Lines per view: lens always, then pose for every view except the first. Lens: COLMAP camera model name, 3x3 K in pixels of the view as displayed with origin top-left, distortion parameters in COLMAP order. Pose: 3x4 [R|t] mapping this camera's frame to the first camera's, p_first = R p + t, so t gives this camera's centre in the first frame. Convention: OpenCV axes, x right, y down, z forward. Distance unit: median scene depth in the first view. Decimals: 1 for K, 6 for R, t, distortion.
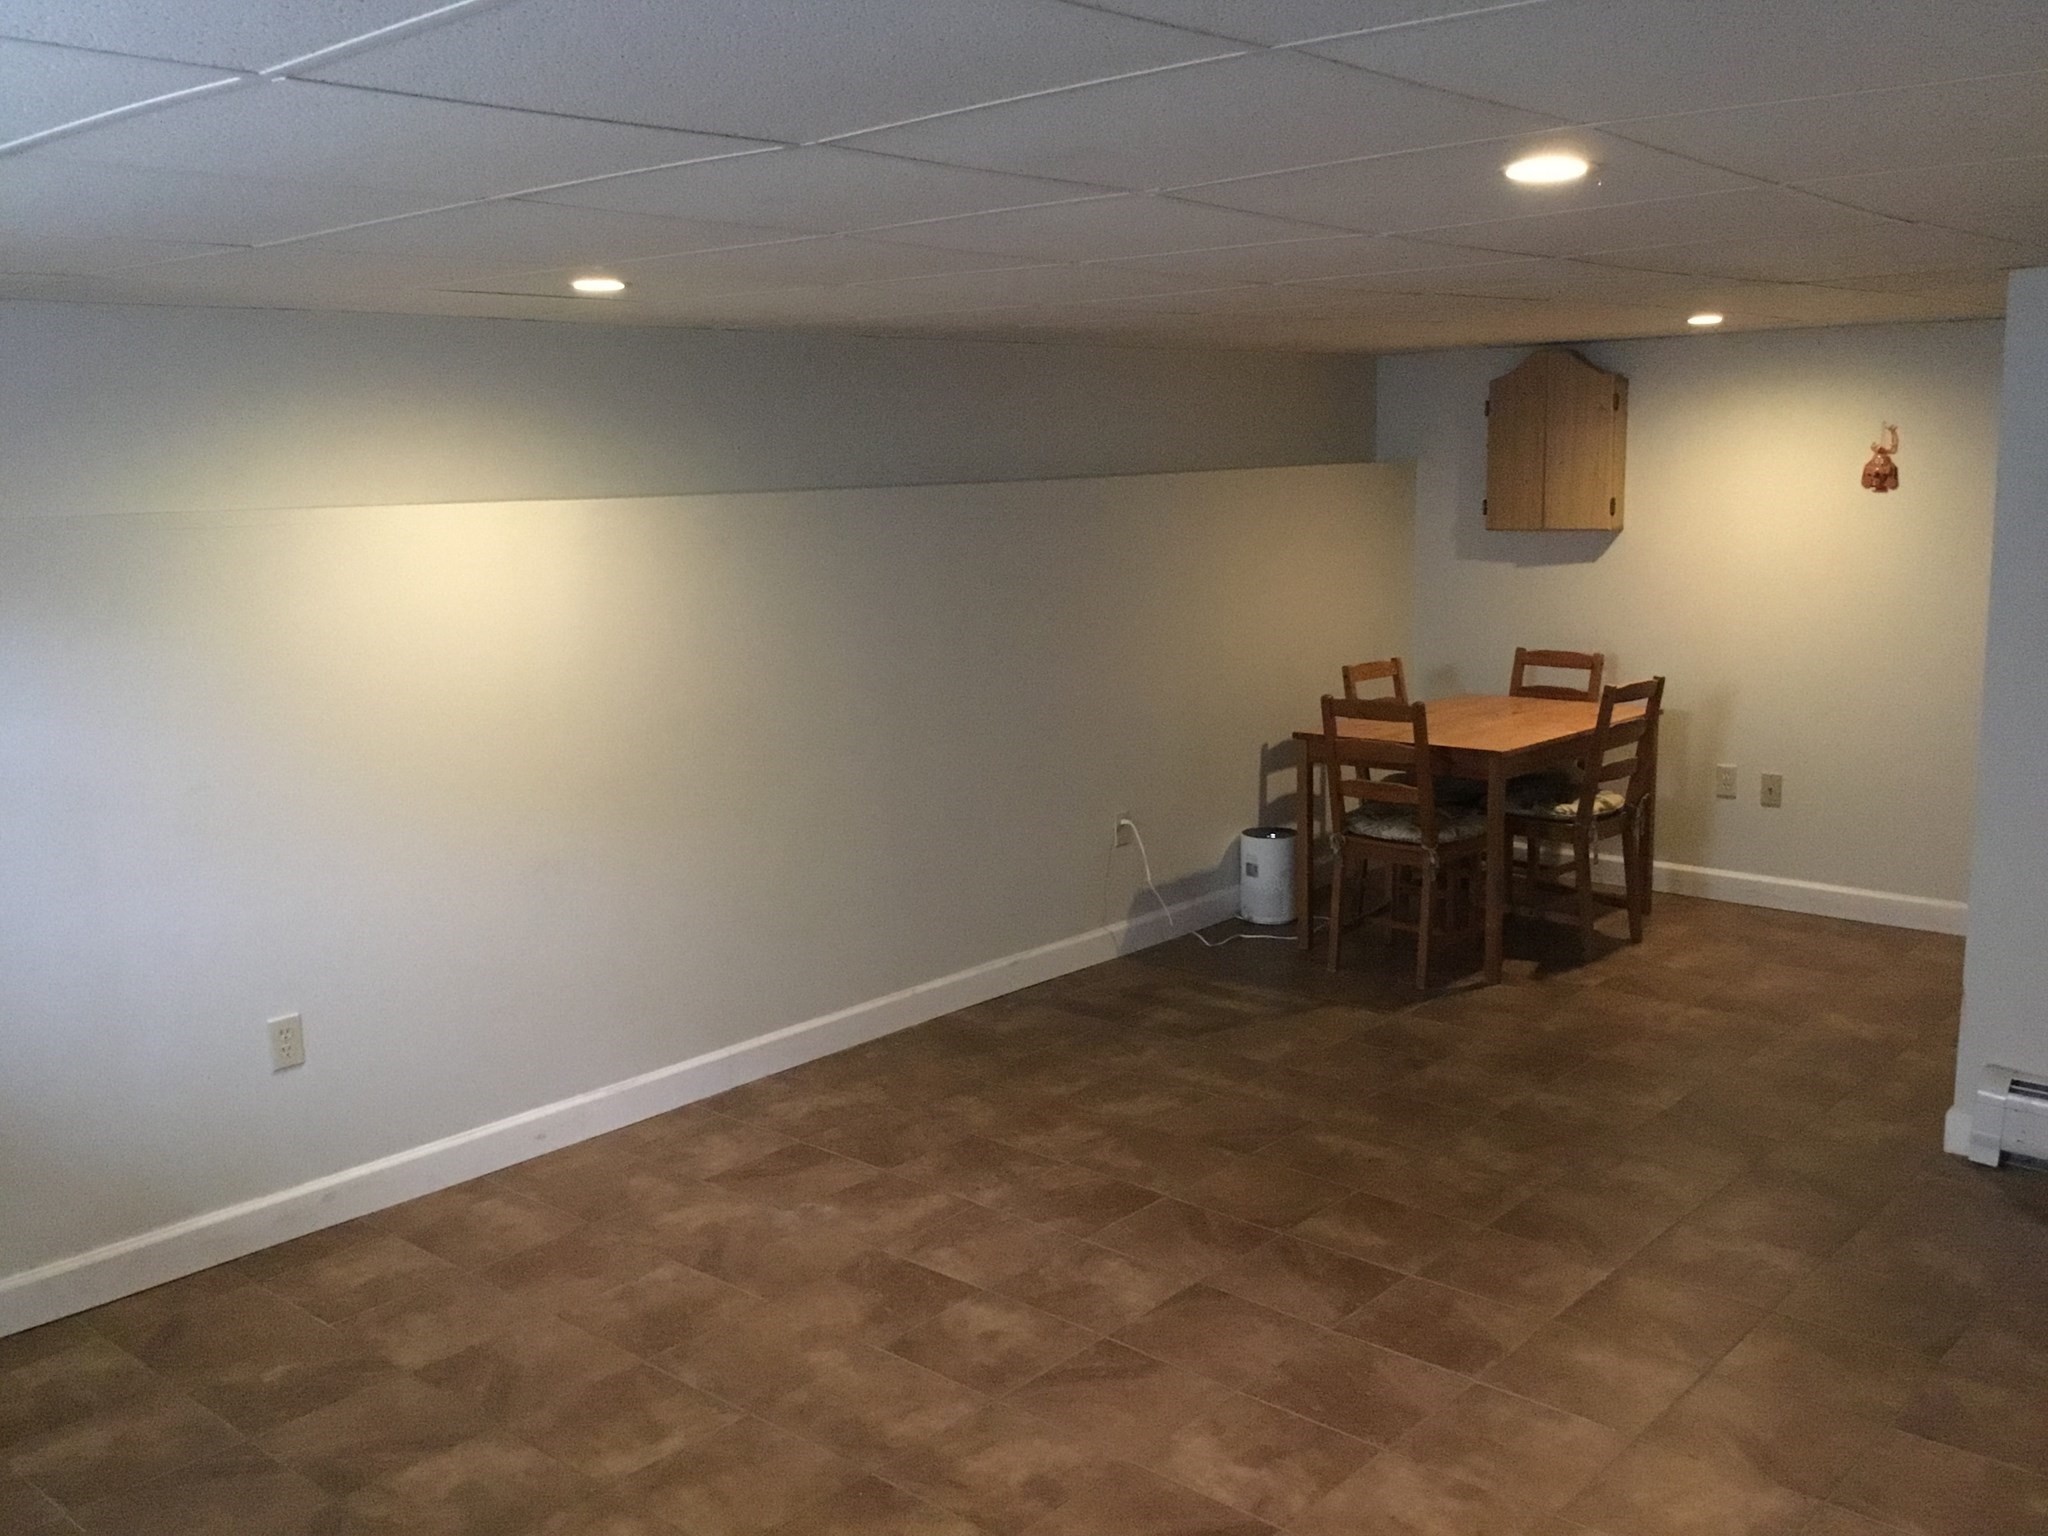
lens RADIAL K [[1912.0, 0, 1024.0], [0, 1912.0, 768.0], [0, 0, 1]] dist [-0.004119, -0.006040]
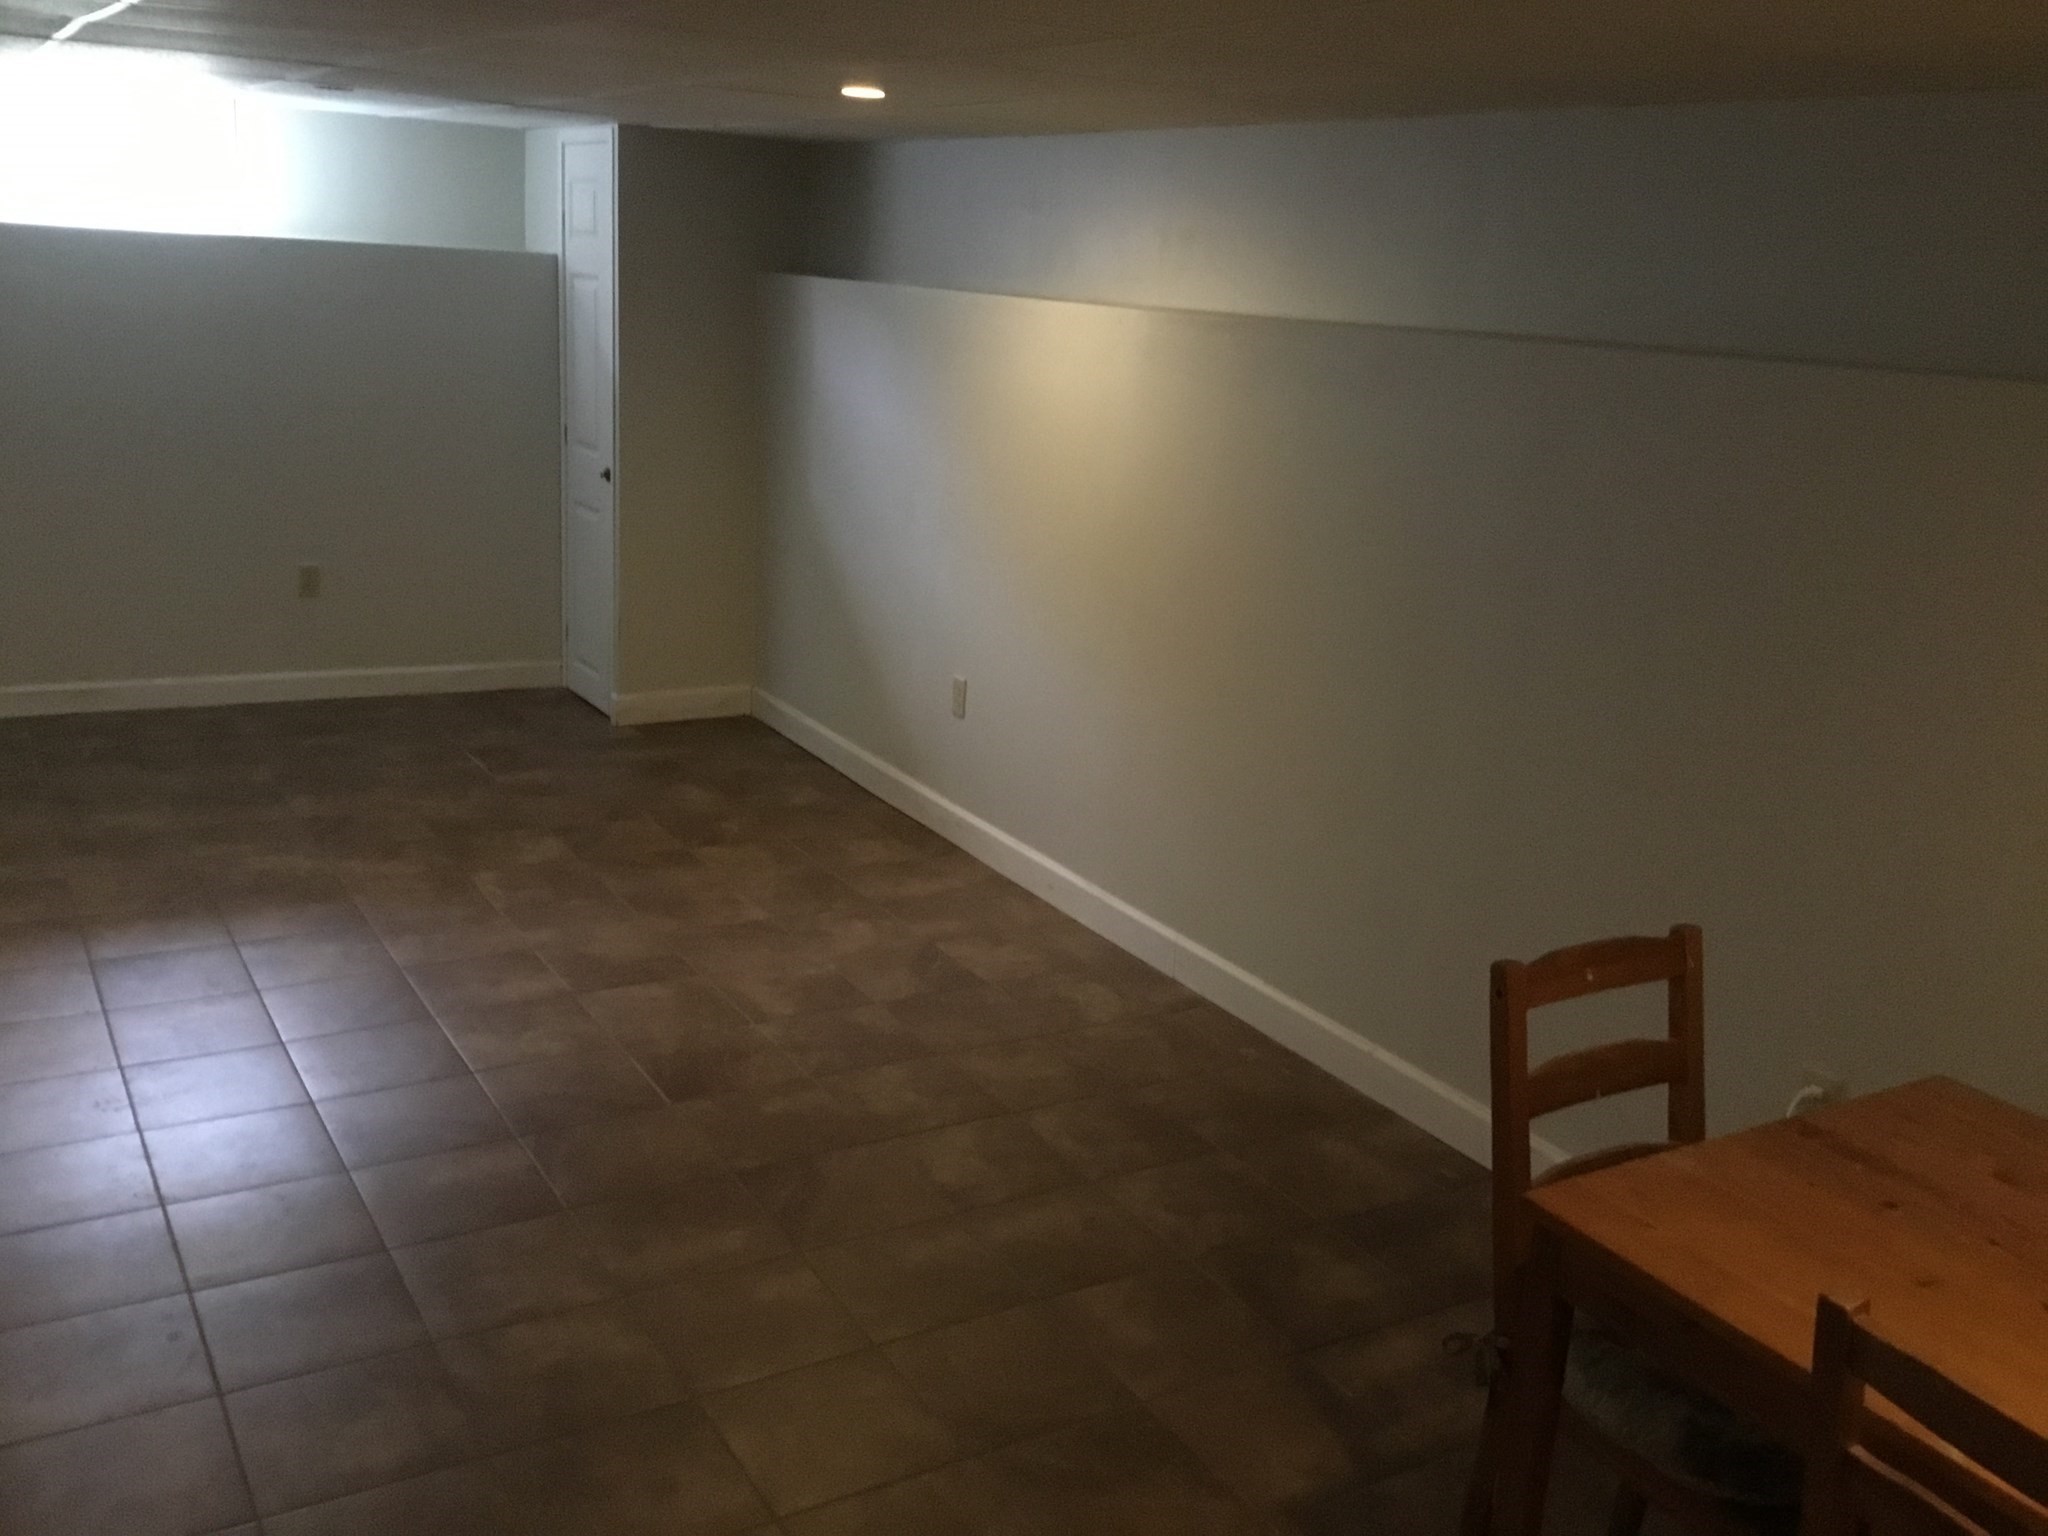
lens RADIAL K [[1812.3, 0, 1024.0], [0, 1812.3, 768.0], [0, 0, 1]] dist [0.011129, -0.004462]
pose [[-0.302039, 0.261314, -0.916781, 0.749878], [-0.215933, 0.917947, 0.332787, -0.234079], [0.928518, 0.298478, -0.220829, 1.276689]]
